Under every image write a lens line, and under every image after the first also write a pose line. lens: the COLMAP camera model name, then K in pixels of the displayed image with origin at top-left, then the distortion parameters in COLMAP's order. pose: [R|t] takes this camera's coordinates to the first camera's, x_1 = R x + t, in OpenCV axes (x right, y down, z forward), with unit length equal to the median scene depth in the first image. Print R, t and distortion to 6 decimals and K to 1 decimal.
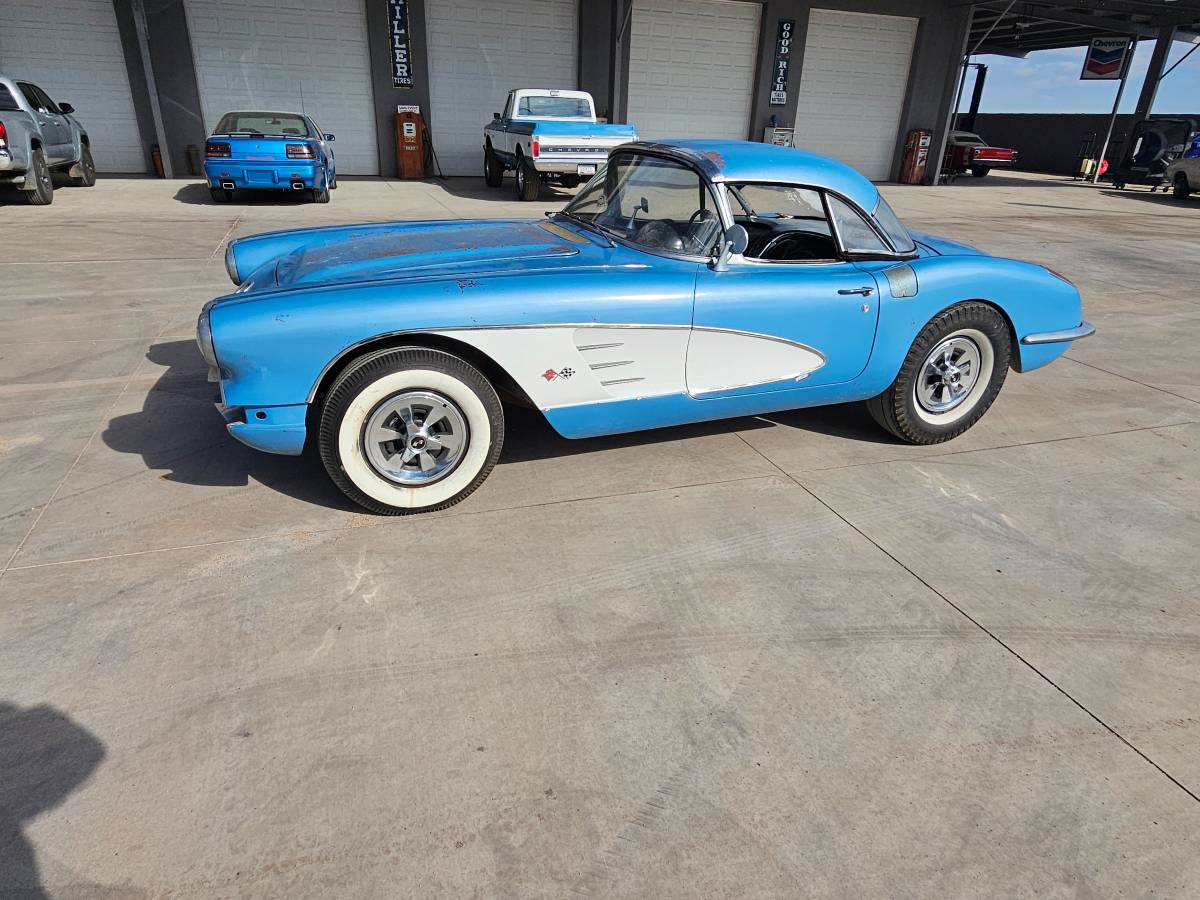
lens RADIAL K [[736.9, 0, 595.5], [0, 736.9, 455.6], [0, 0, 1]] dist [0.002951, -0.005762]
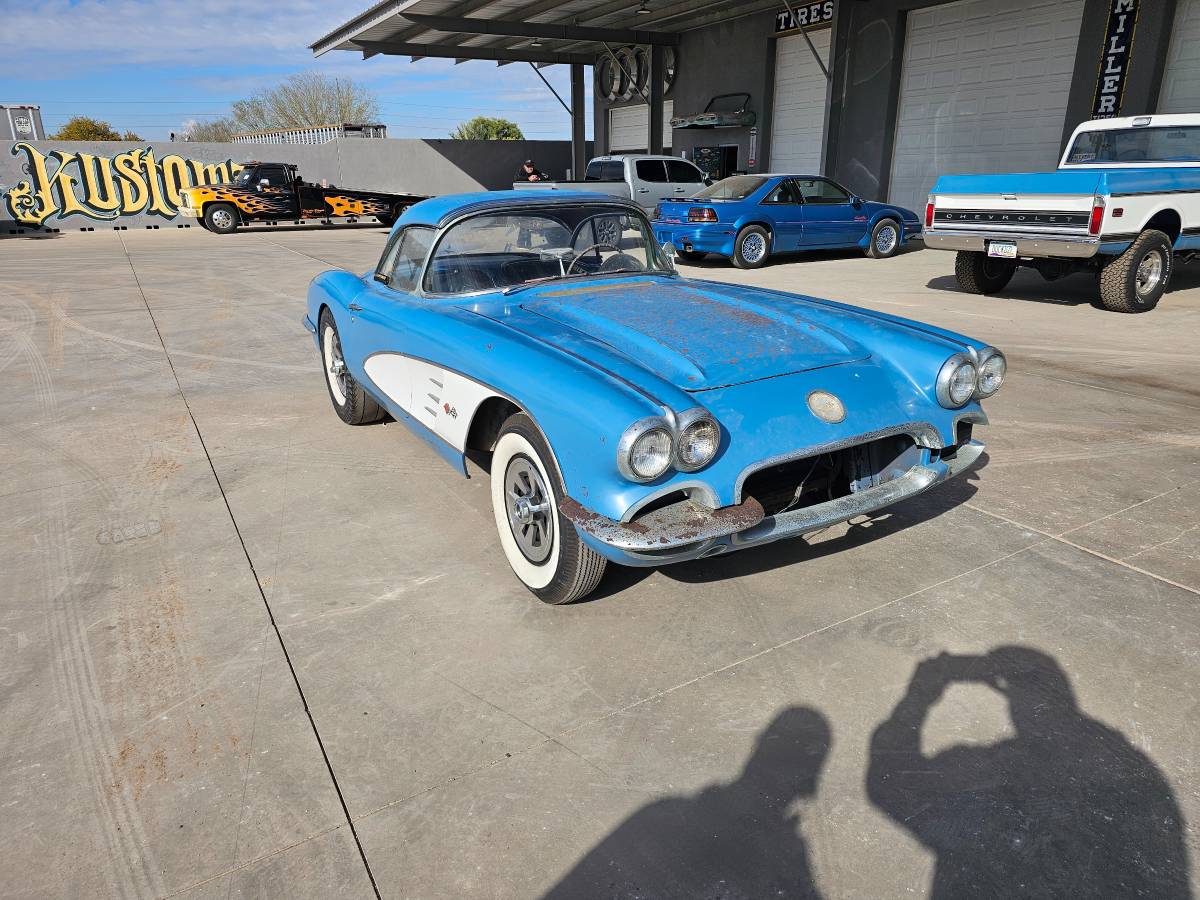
lens RADIAL K [[799.3, 0, 592.9], [0, 799.3, 452.0], [0, 0, 1]] dist [0.055950, -0.046223]
pose [[0.201347, 0.289400, -0.935792, 0.531446], [-0.386525, 0.901305, 0.195569, -0.225466], [0.900032, 0.322330, 0.293336, 0.527638]]
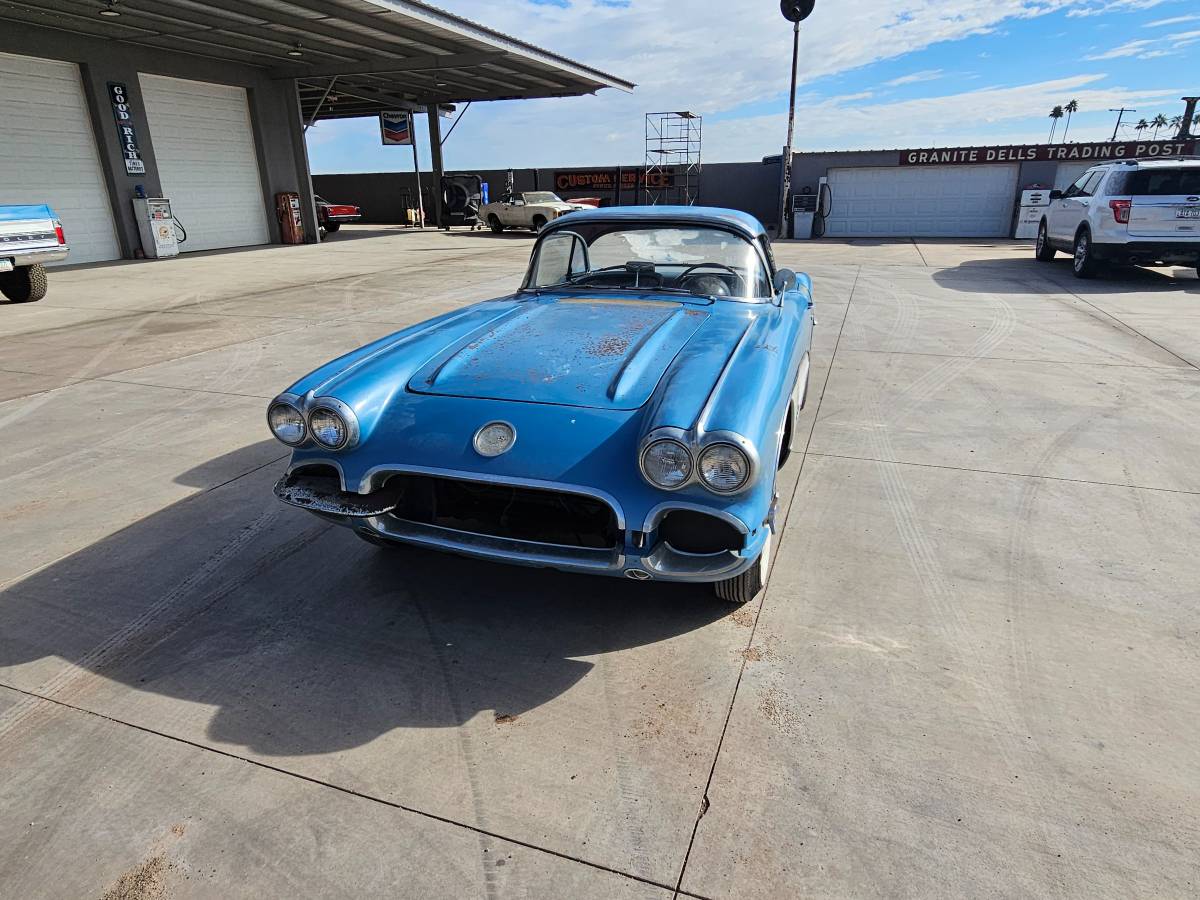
lens RADIAL K [[736.9, 0, 597.5], [0, 736.9, 449.4], [0, 0, 1]] dist [0.002951, -0.005762]
pose [[0.619834, -0.301568, 0.724474, -0.216898], [0.357685, 0.930303, 0.081223, -0.052327], [-0.698475, 0.208789, 0.684500, 0.092841]]
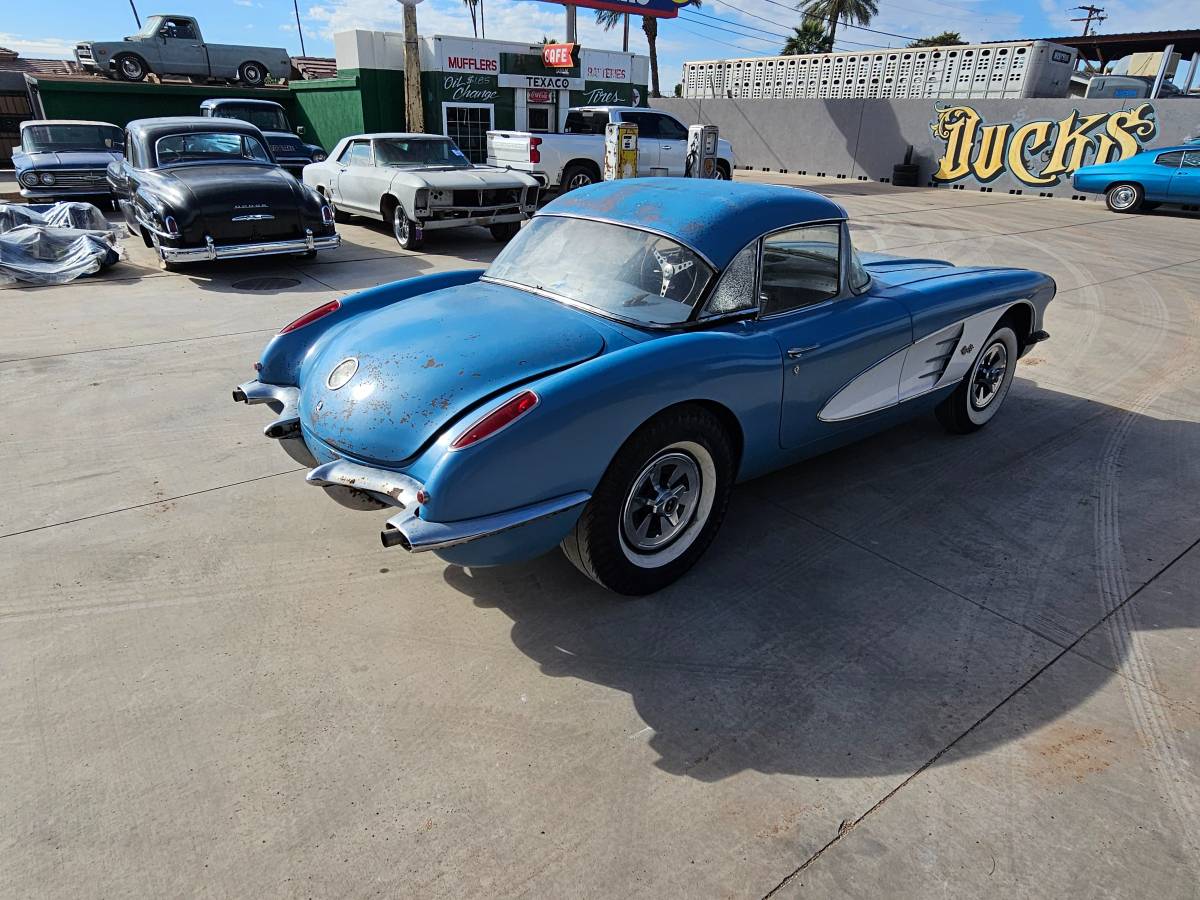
lens RADIAL K [[736.9, 0, 597.0], [0, 736.9, 459.7], [0, 0, 1]] dist [0.002951, -0.005762]
pose [[-0.947676, 0.080802, -0.308839, 0.158709], [-0.179924, 0.663948, 0.725810, -0.220845], [0.263700, 0.743400, -0.614670, 0.469362]]
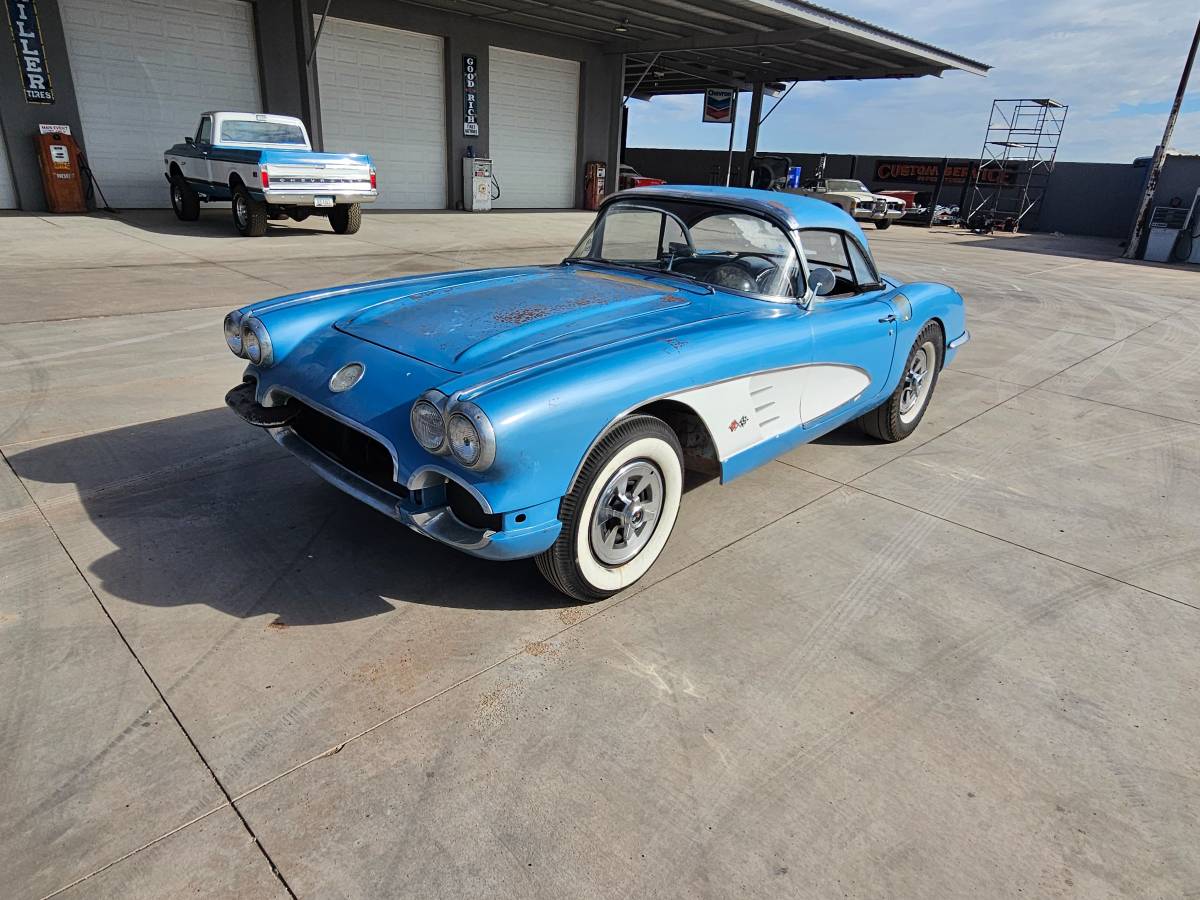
lens RADIAL K [[736.9, 0, 596.6], [0, 736.9, 454.9], [0, 0, 1]] dist [0.002951, -0.005762]
pose [[0.894926, -0.150868, 0.419937, -0.132344], [0.163651, 0.986502, 0.005659, -0.021485], [-0.415122, 0.063658, 0.907536, 0.034714]]
